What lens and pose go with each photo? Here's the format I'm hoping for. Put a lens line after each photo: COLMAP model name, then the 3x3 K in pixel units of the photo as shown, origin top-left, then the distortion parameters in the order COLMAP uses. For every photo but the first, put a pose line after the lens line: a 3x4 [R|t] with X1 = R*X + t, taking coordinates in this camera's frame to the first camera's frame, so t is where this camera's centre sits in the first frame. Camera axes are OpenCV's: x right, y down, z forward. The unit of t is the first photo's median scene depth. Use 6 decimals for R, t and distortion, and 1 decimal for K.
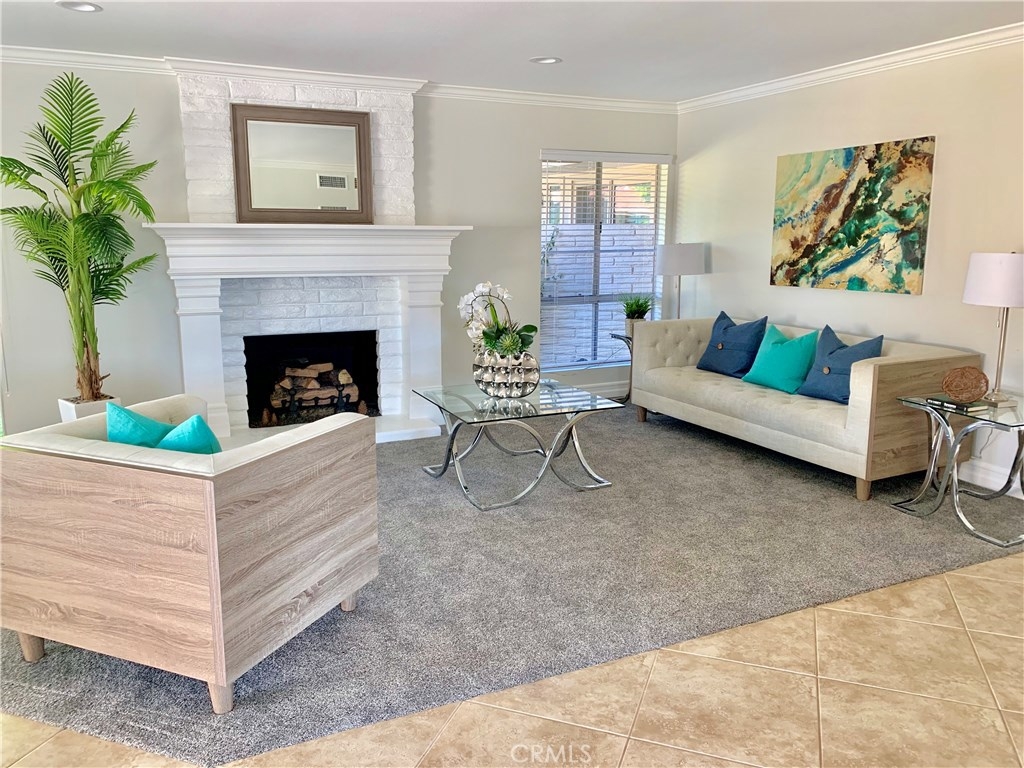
lens RADIAL K [[796.6, 0, 516.7], [0, 796.6, 377.2], [0, 0, 1]] dist [0.045473, -0.052963]
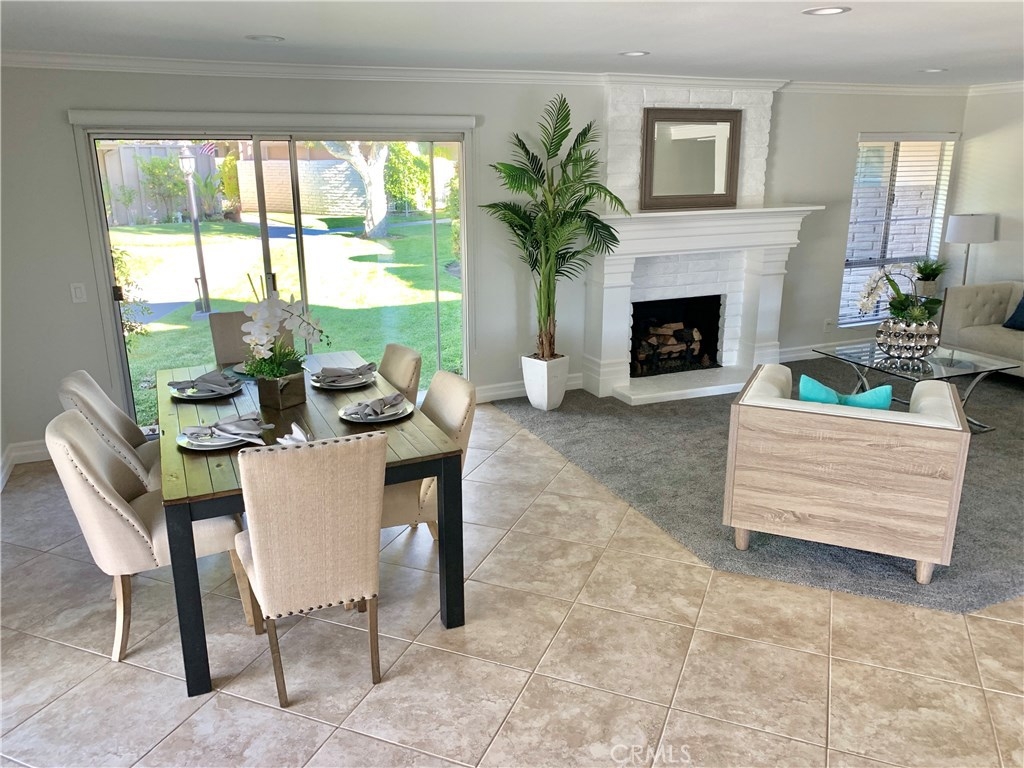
lens RADIAL K [[796.6, 0, 505.1], [0, 796.6, 383.7], [0, 0, 1]] dist [0.045473, -0.052963]
pose [[0.999309, 0.001823, -0.037122, -0.530989], [0.001744, 0.995396, 0.095835, -0.048715], [0.037126, -0.095834, 0.994705, -0.237570]]
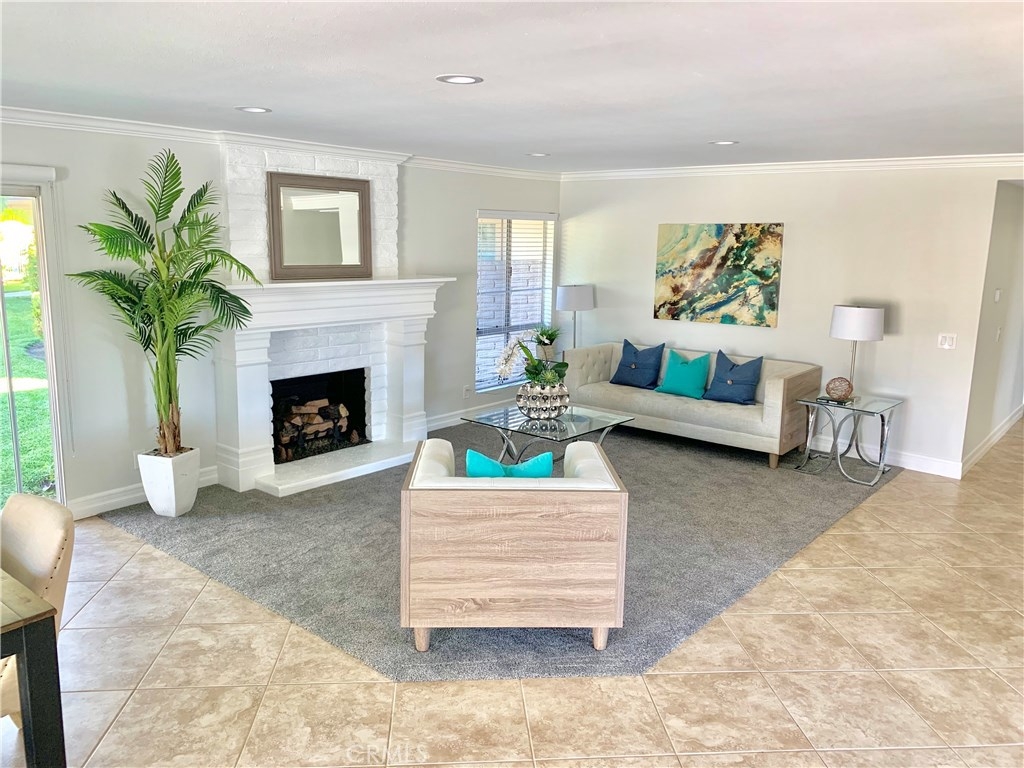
lens RADIAL K [[796.6, 0, 515.7], [0, 796.6, 375.9], [0, 0, 1]] dist [0.045473, -0.052963]
pose [[0.907298, -0.057971, 0.416473, -0.534027], [0.057995, 0.998237, 0.012605, -0.056936], [-0.416470, 0.012716, 0.909061, -0.141770]]
